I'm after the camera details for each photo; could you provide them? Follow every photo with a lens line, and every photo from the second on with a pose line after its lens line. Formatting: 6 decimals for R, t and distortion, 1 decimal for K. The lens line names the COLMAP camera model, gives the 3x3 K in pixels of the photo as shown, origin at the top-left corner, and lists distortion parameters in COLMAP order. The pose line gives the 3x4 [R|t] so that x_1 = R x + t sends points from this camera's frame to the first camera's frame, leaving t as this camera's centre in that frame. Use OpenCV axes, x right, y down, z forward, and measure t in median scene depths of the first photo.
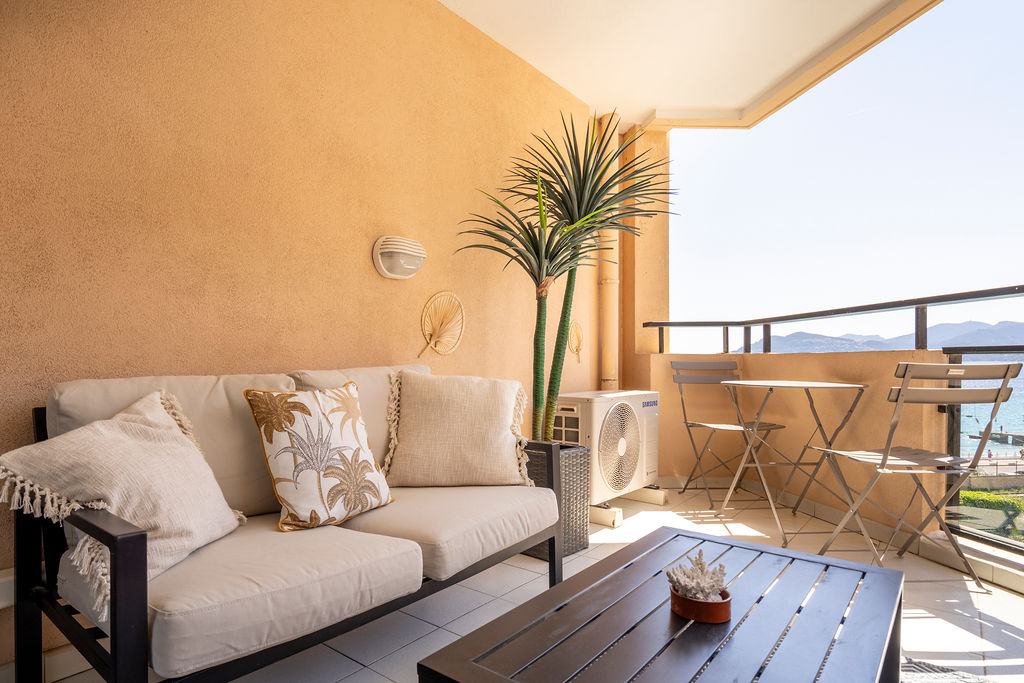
lens RADIAL K [[577.1, 0, 418.6], [0, 577.1, 370.9], [0, 0, 1]] dist [-0.002450, 0.001057]
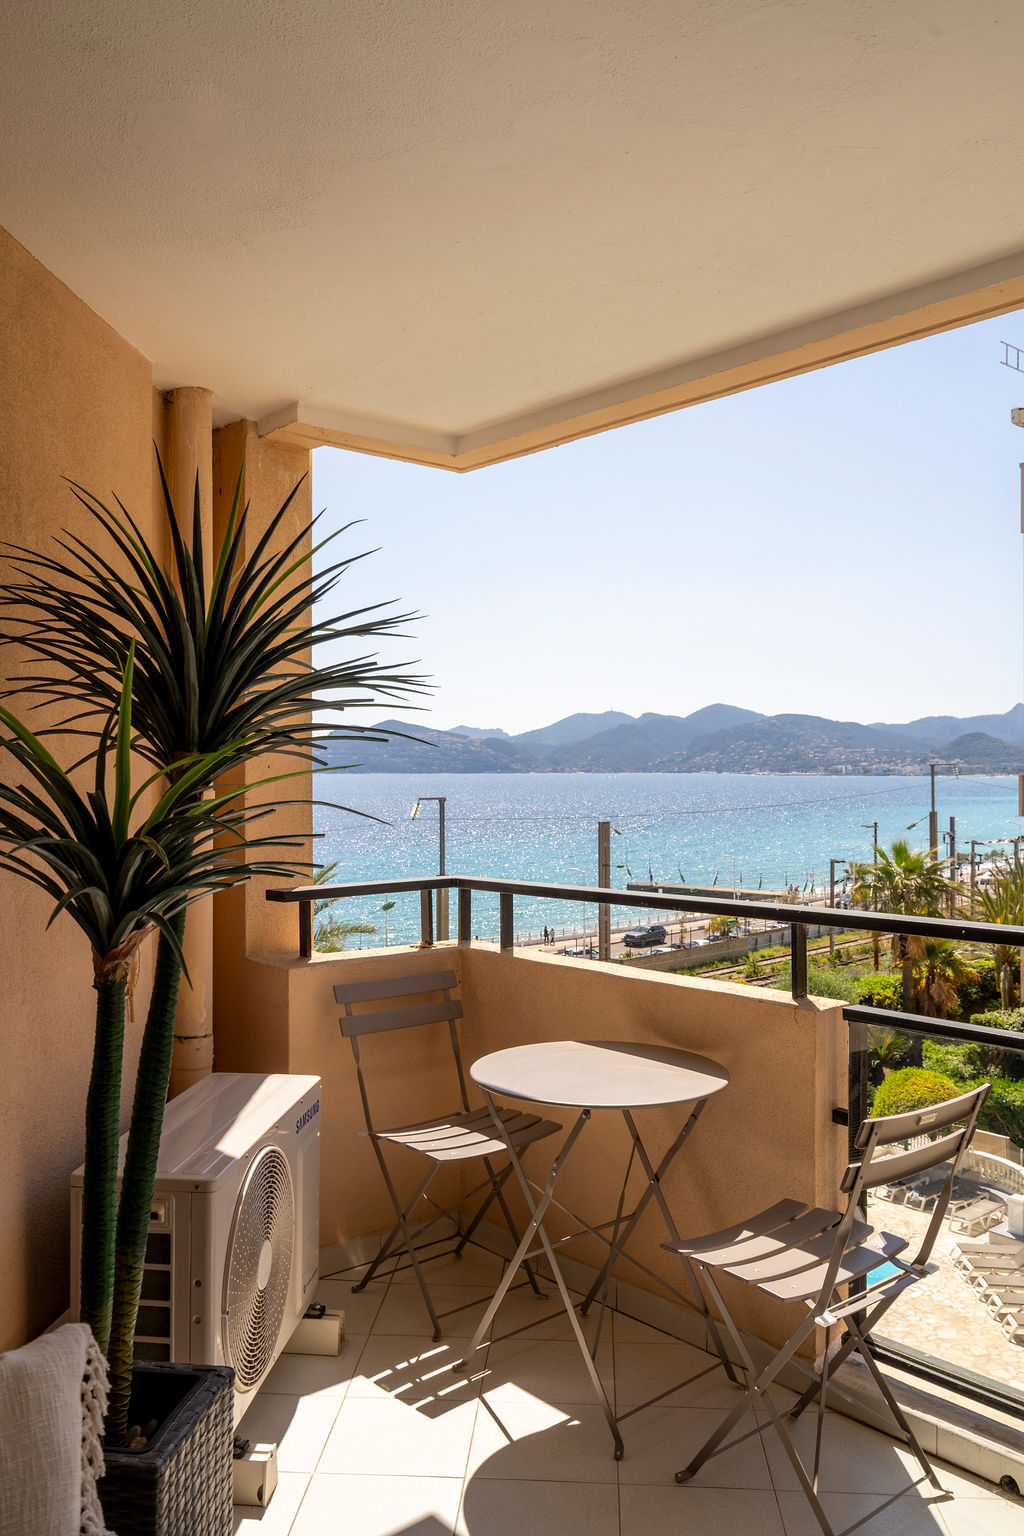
lens RADIAL K [[1225.6, 0, 514.1], [0, 1225.6, 762.7], [0, 0, 1]] dist [0.003717, -0.002372]
pose [[0.774137, 0.005170, 0.632996, -0.067655], [0.008884, 0.999779, -0.019031, -0.261632], [-0.632955, 0.020356, 0.773921, 0.305648]]
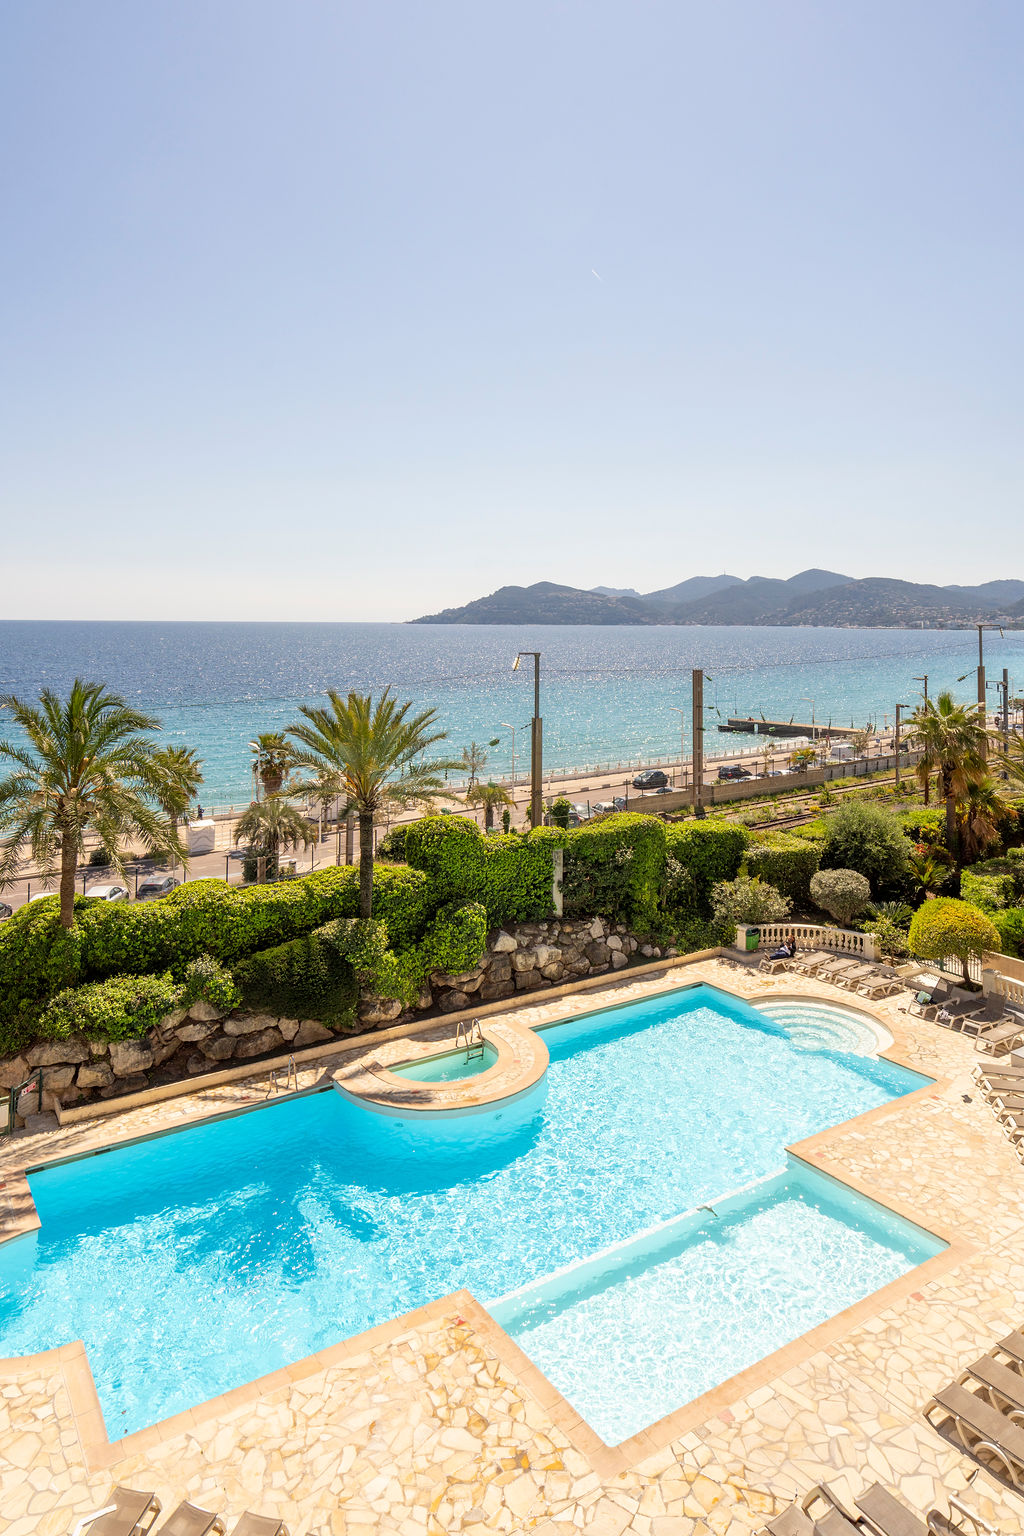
lens RADIAL K [[987.0, 0, 536.4], [0, 987.0, 596.3], [0, 0, 1]] dist [0.001411, 0.005786]
pose [[0.840793, 0.021106, 0.540945, 1.002315], [0.000172, 0.999229, -0.039254, -0.389701], [-0.541357, 0.033098, 0.840141, 0.382947]]
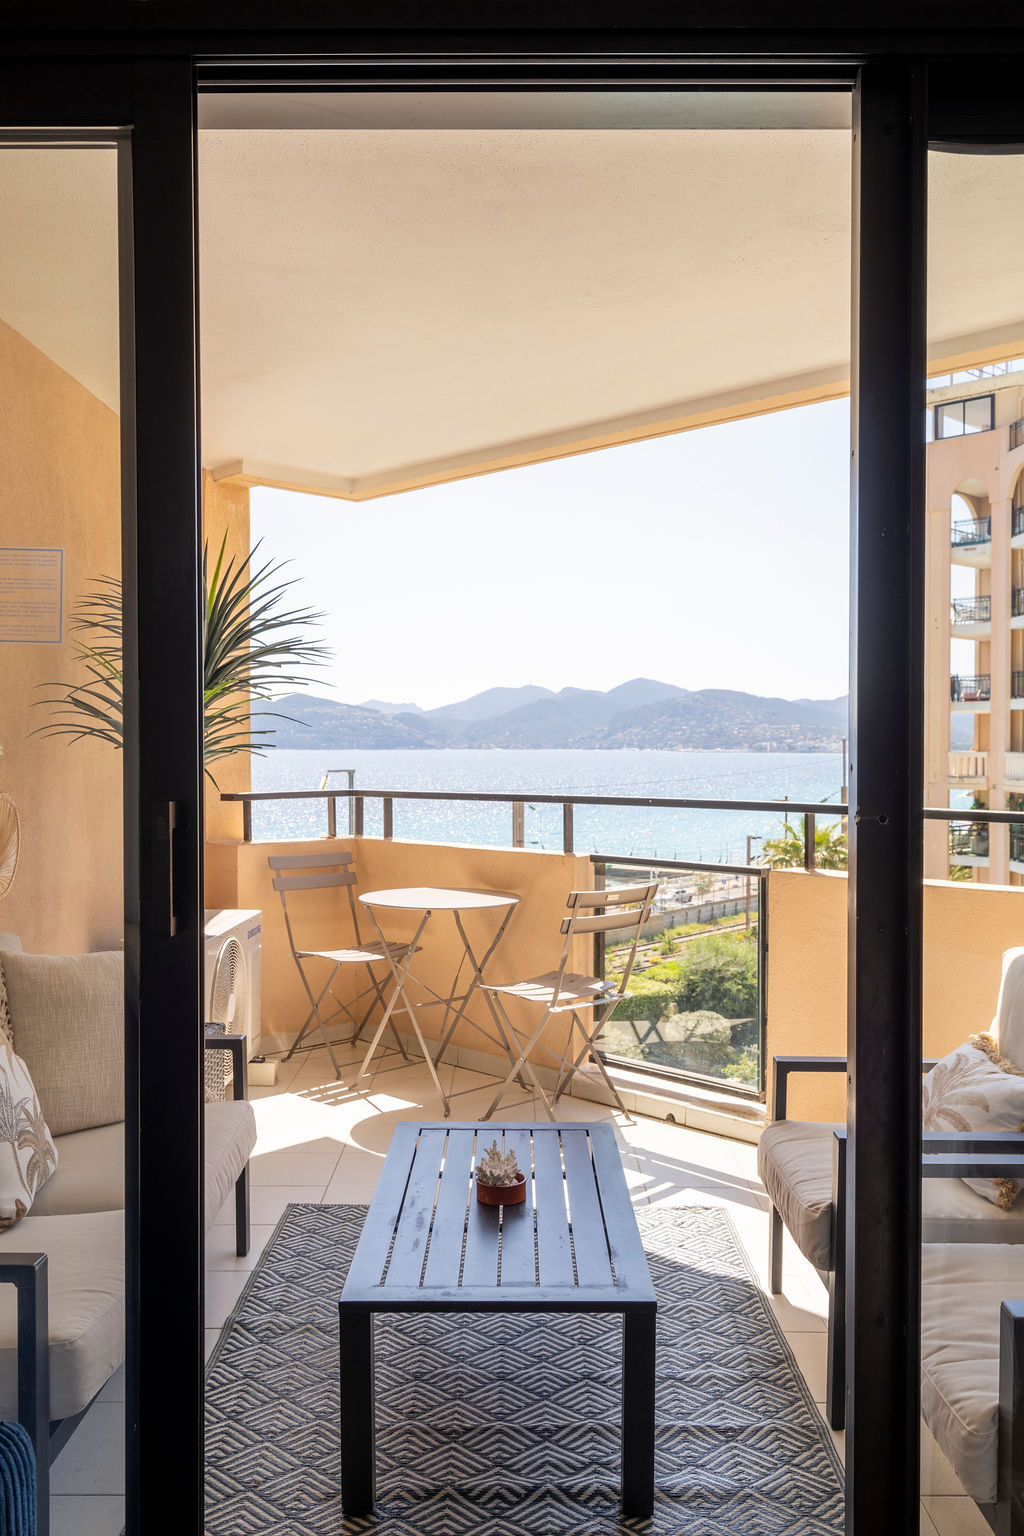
lens RADIAL K [[1288.2, 0, 519.4], [0, 1288.2, 757.7], [0, 0, 1]] dist [0.020547, -0.027997]
pose [[0.727974, -0.002973, 0.685598, -0.538950], [0.008026, 0.999959, -0.004186, -0.187898], [-0.685558, 0.008550, 0.727968, -0.375280]]
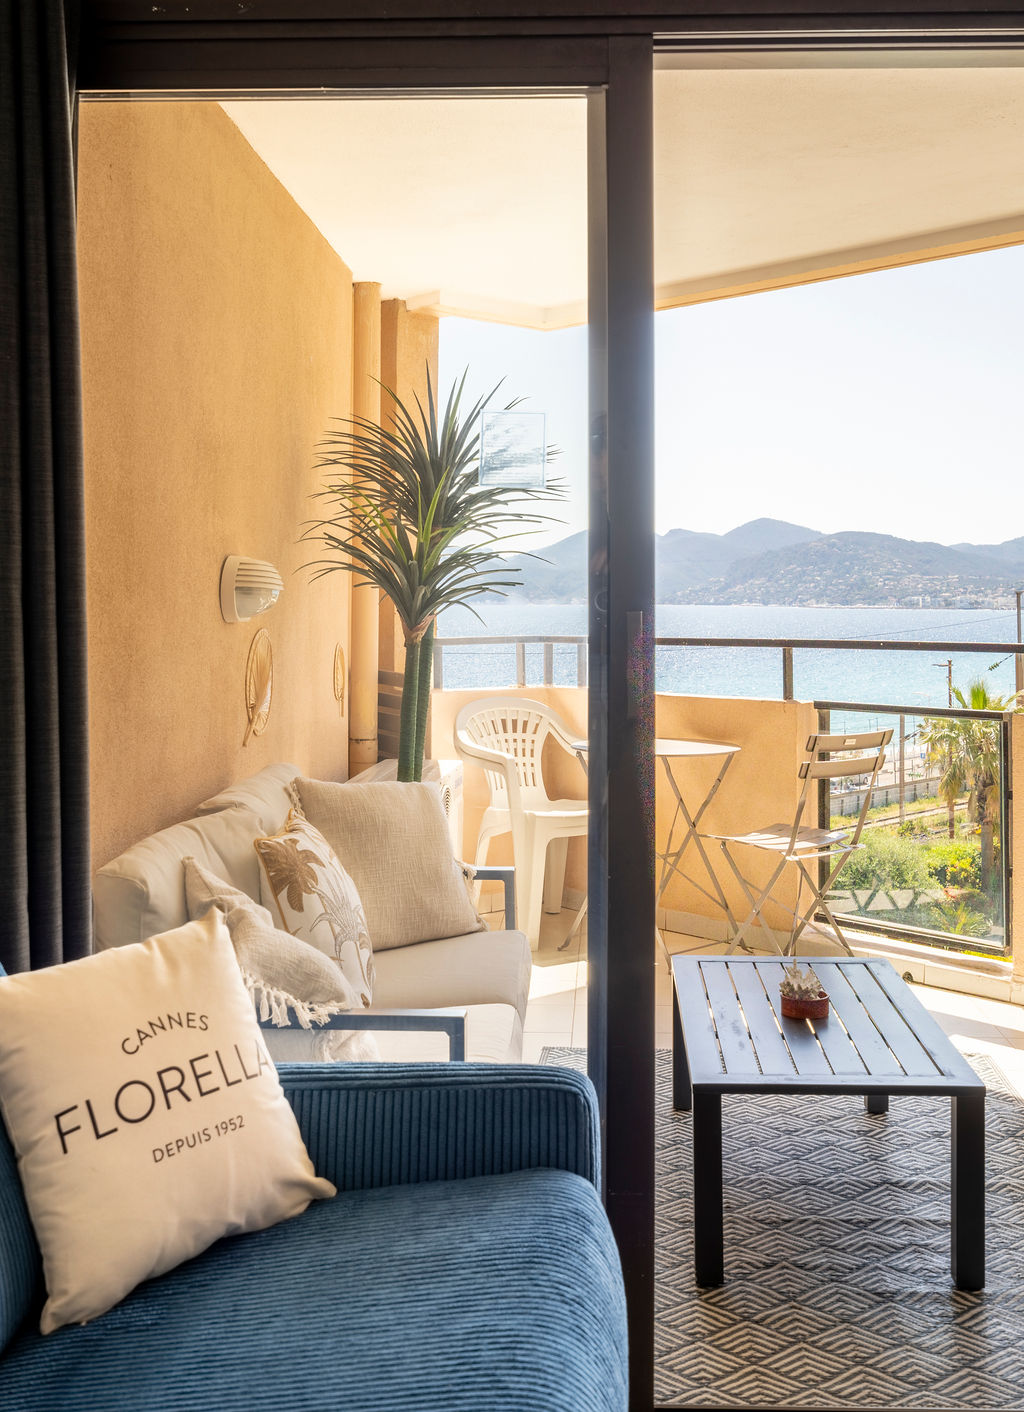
lens RADIAL K [[1560.5, 0, 576.9], [0, 1560.5, 526.8], [0, 0, 1]] dist [0.025482, 0.000000]
pose [[0.744680, 0.035820, 0.666459, -0.907628], [0.006245, 0.998141, -0.060624, -0.164025], [-0.667392, 0.049308, 0.743072, -0.492891]]
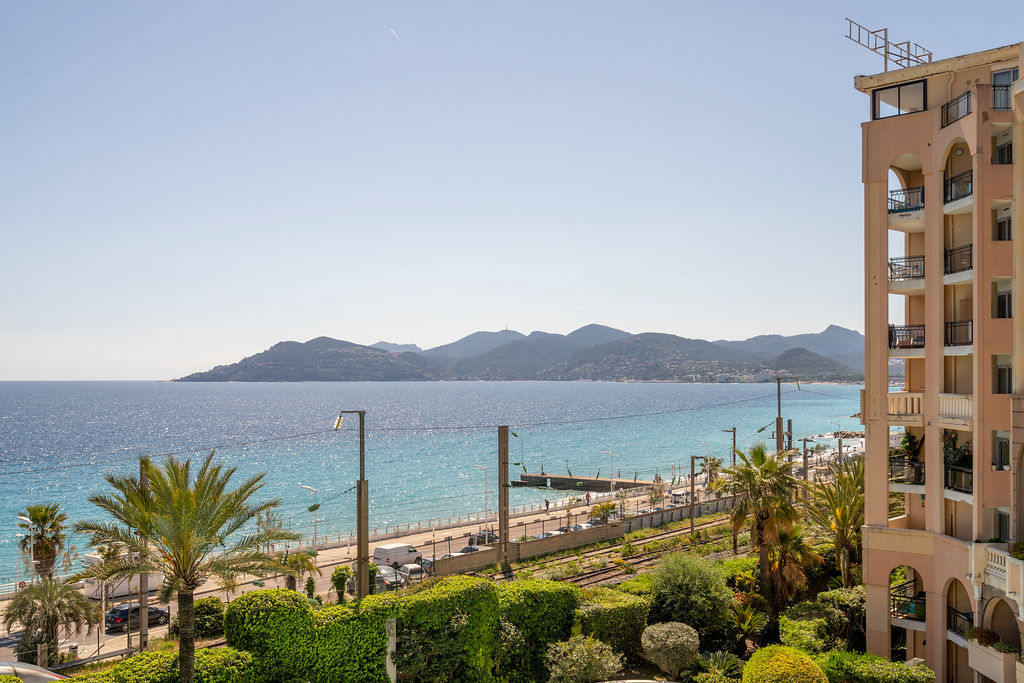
lens RADIAL K [[1003.5, 0, 510.3], [0, 1003.5, 377.0], [0, 0, 1]] dist [-0.001086, 0.000000]
pose [[0.718506, 0.000992, 0.695520, 0.716162], [0.011182, 0.999853, -0.012978, -0.398243], [-0.695431, 0.017102, 0.718390, 1.283801]]
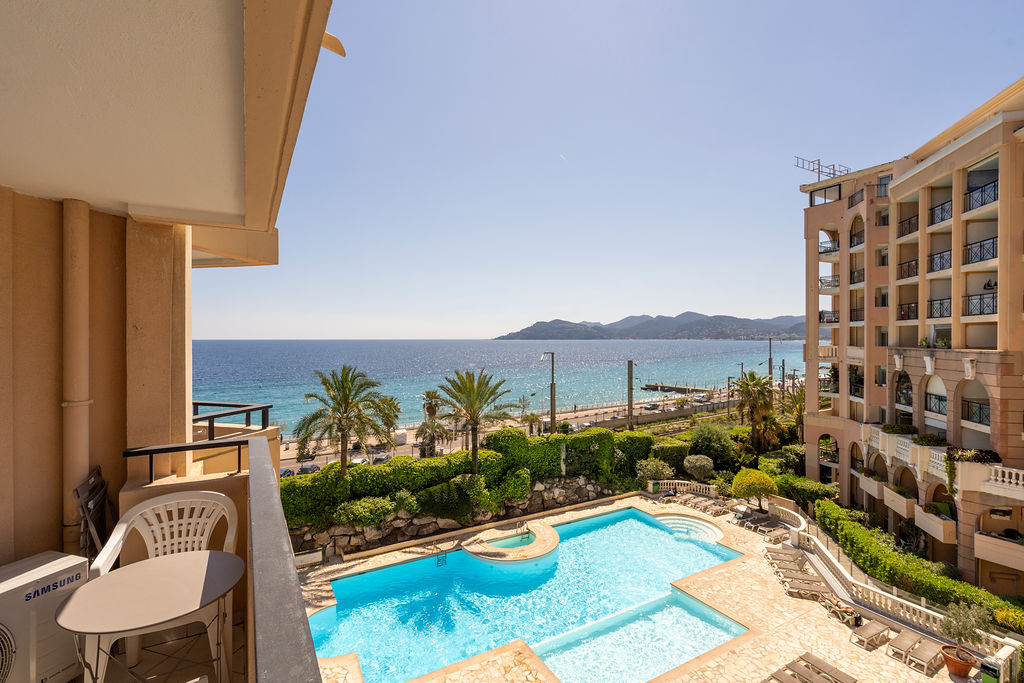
lens RADIAL K [[466.0, 0, 511.0], [0, 466.0, 339.3], [0, 0, 1]] dist [-0.009073, 0.002878]
pose [[0.886133, -0.001171, 0.463429, 0.937036], [0.007722, 0.999895, -0.012240, -0.382280], [-0.463366, 0.014425, 0.886050, 0.225910]]
